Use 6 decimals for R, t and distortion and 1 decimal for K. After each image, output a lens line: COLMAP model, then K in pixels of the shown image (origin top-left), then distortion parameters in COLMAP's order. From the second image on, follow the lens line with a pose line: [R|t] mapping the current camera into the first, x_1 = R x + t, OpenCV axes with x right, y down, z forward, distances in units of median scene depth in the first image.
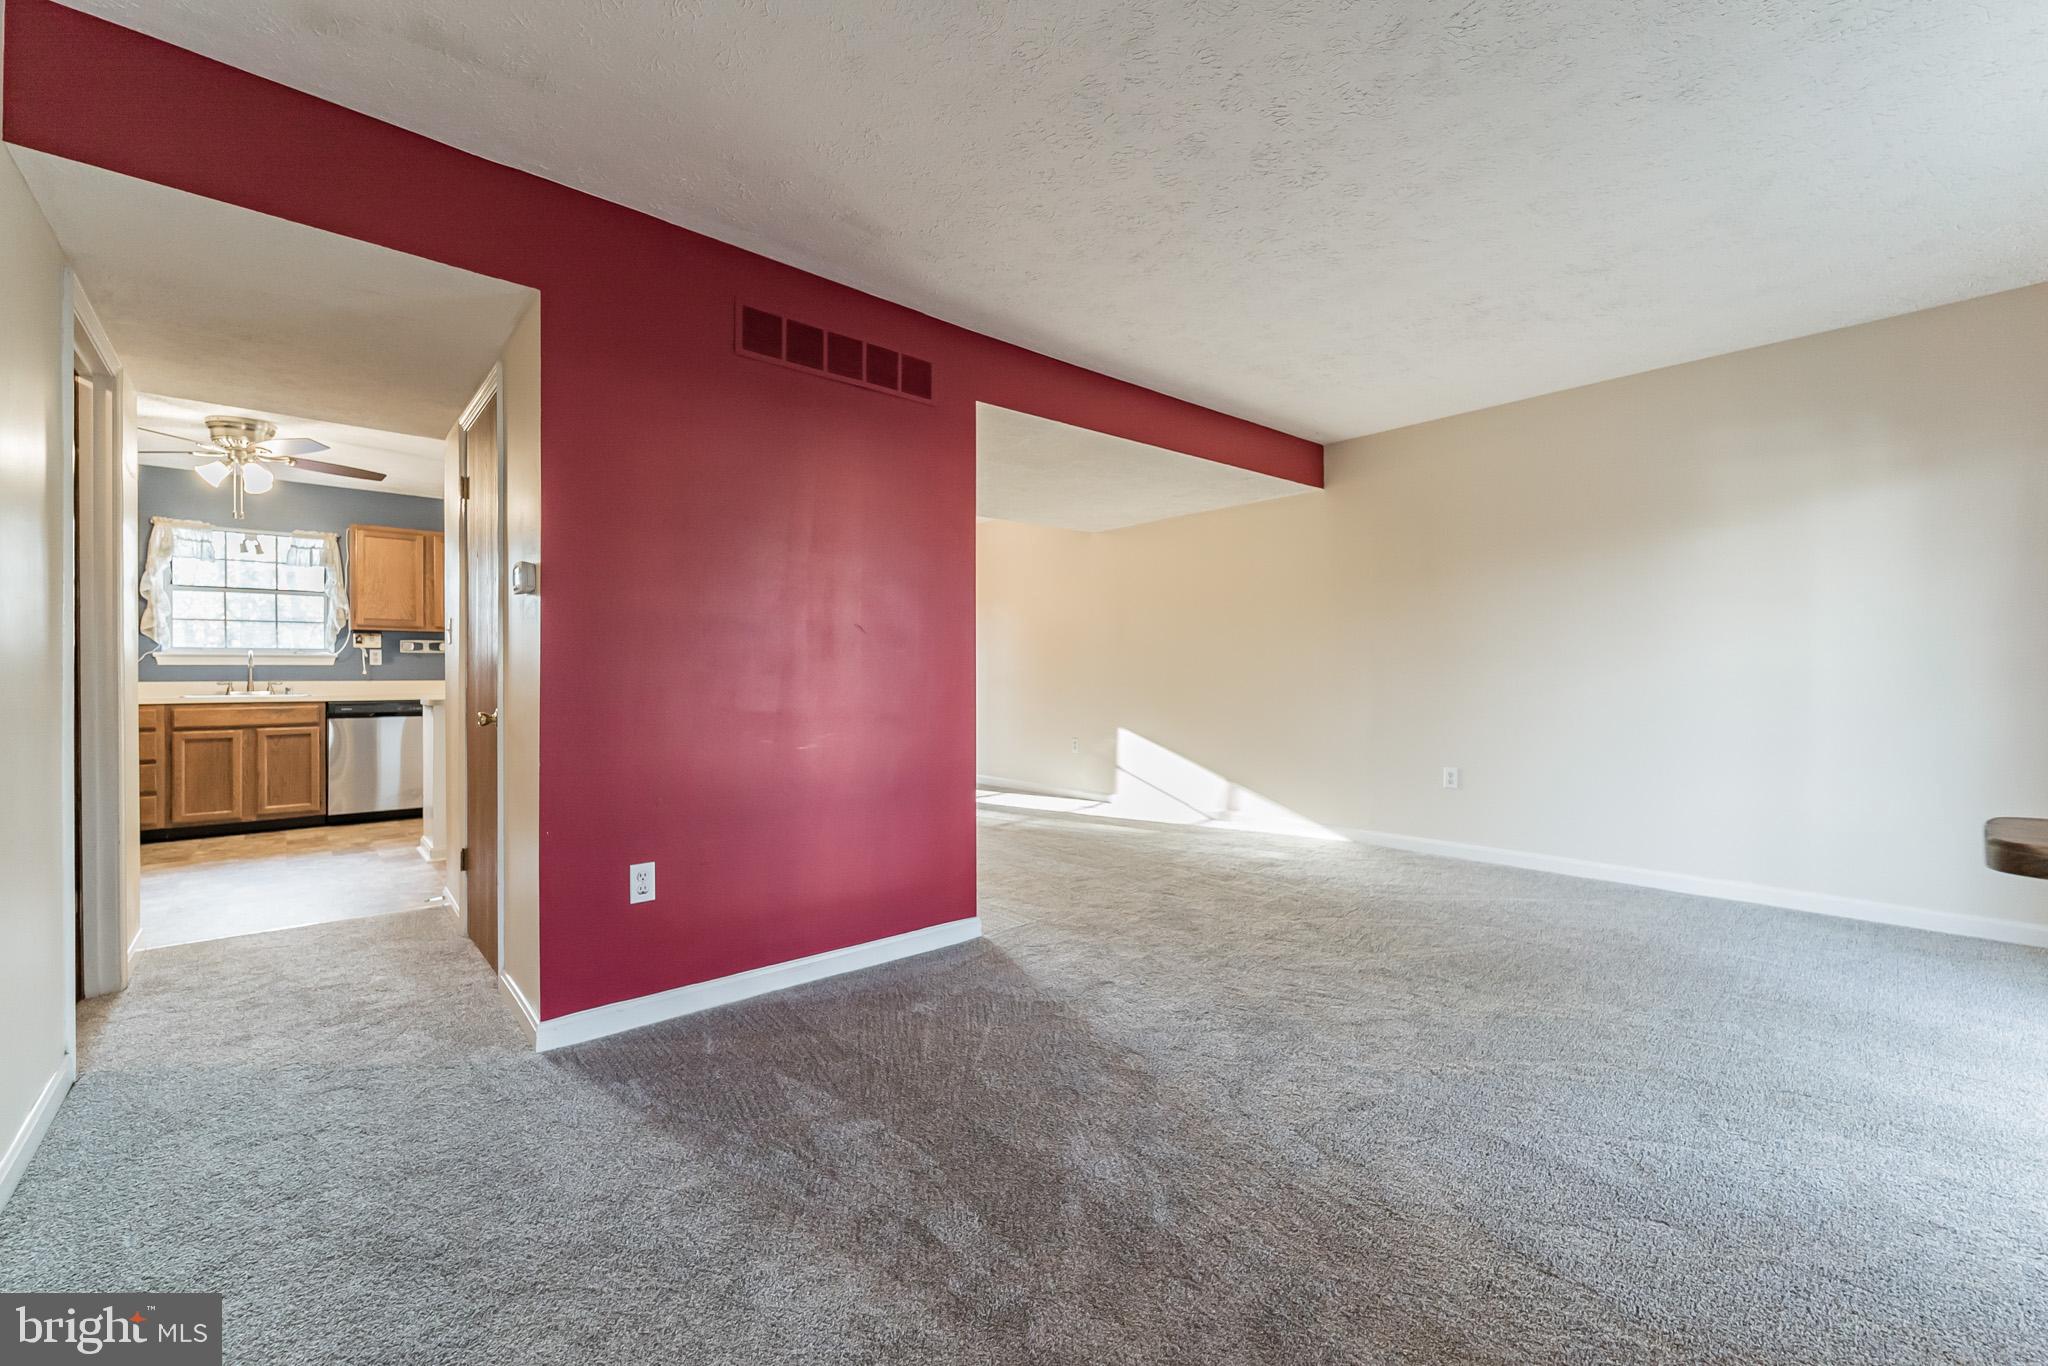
lens RADIAL K [[842.7, 0, 1020.0], [0, 842.7, 679.3], [0, 0, 1]] dist [-0.001193, -0.000504]
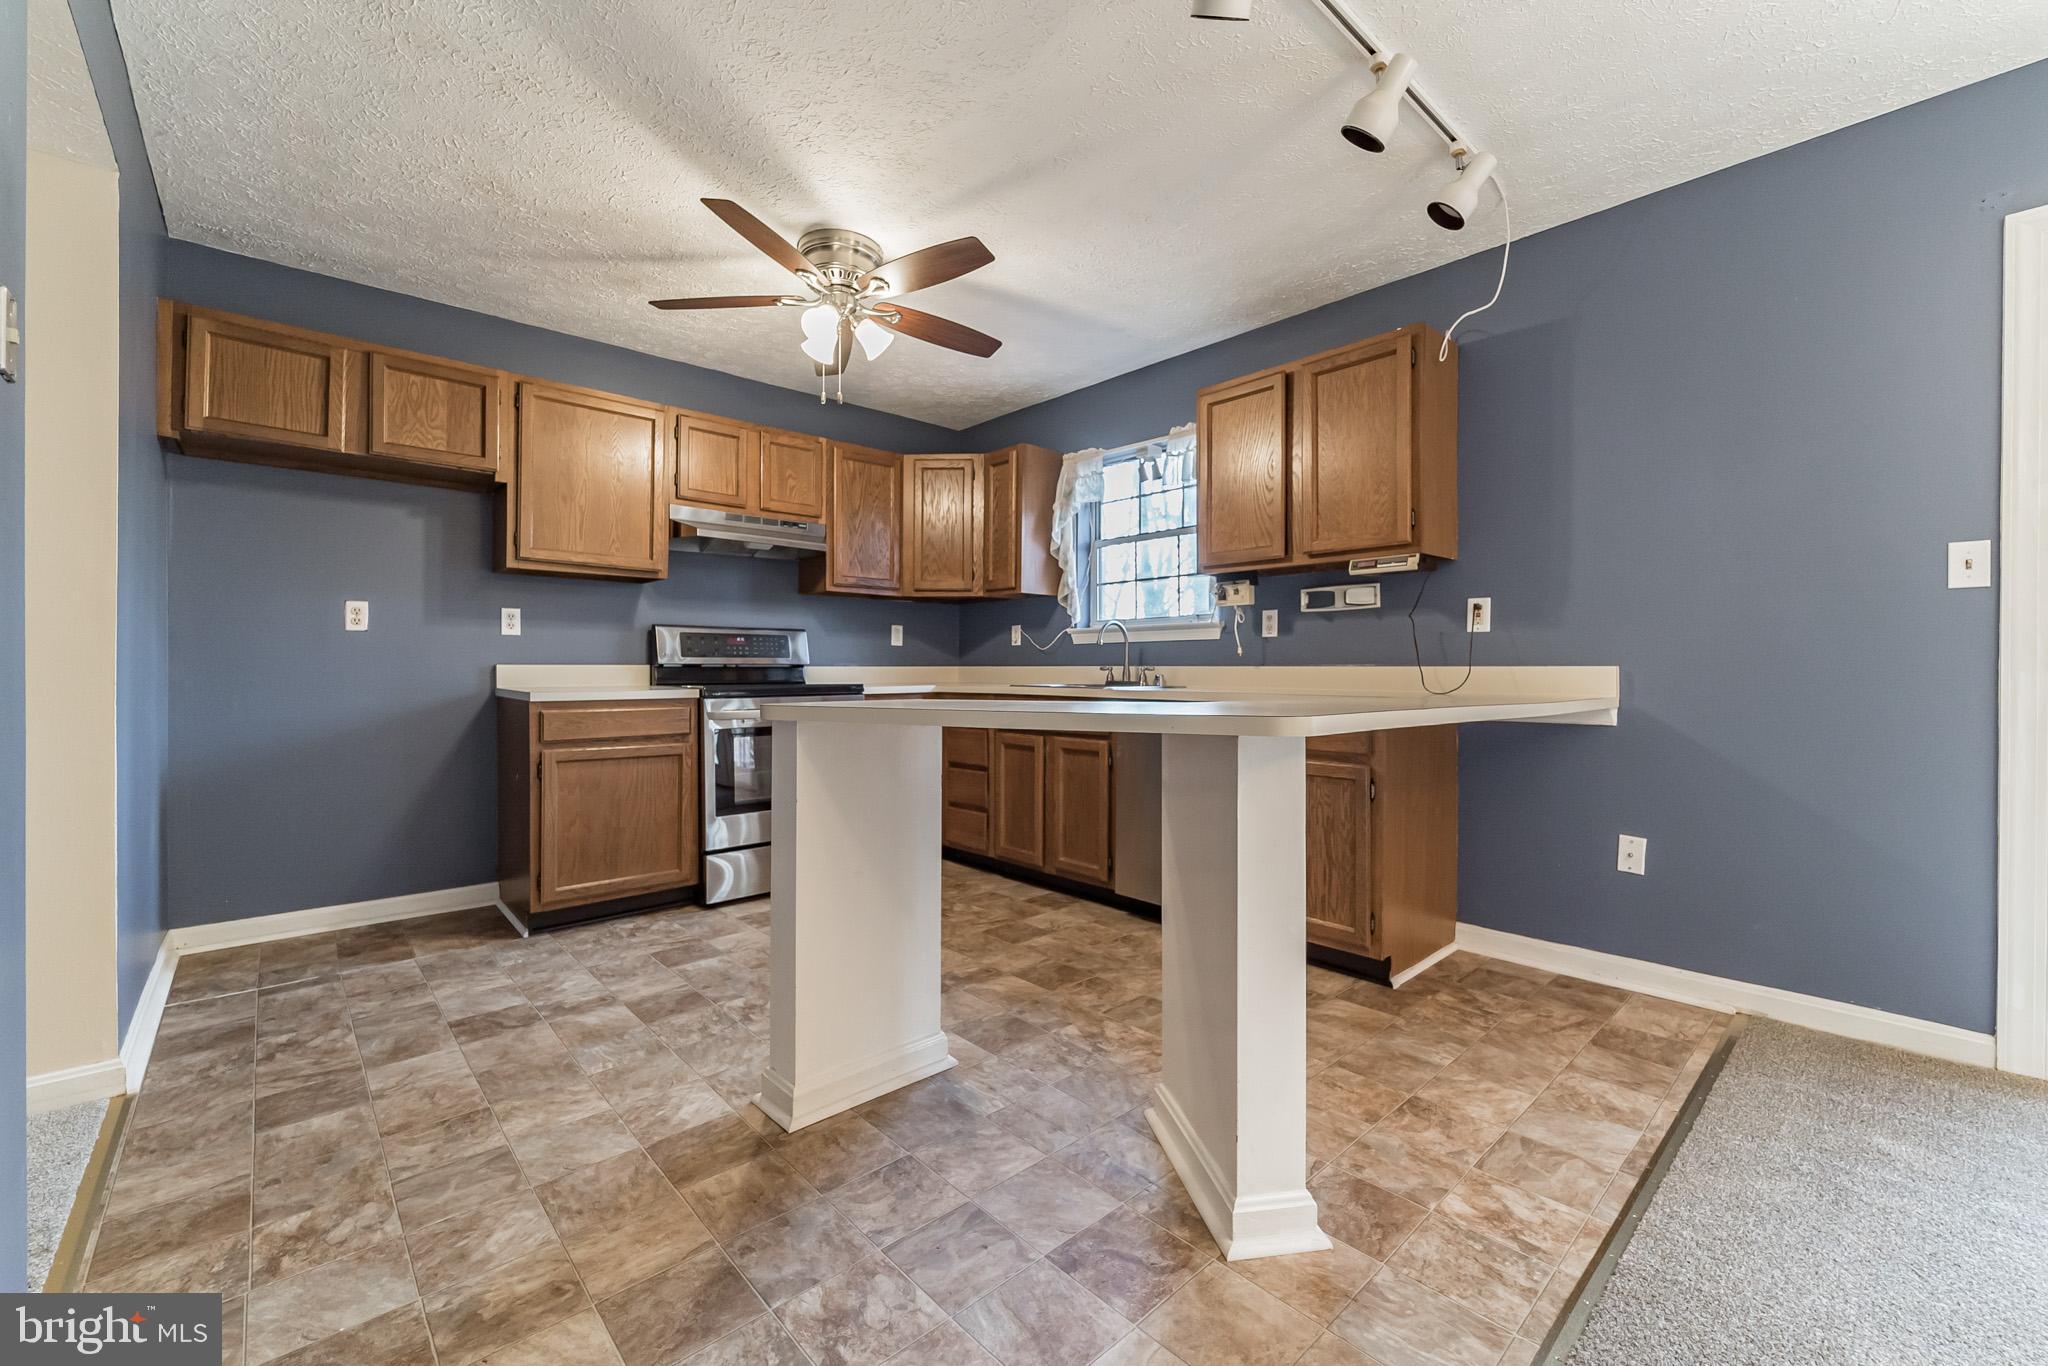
lens RADIAL K [[842.7, 0, 1020.0], [0, 842.7, 679.3], [0, 0, 1]] dist [-0.001193, -0.000504]
pose [[0.026996, 0.006844, -0.999612, -0.227061], [-0.003250, 0.999972, 0.006759, 0.008446], [0.999630, 0.003066, 0.027017, 0.875944]]
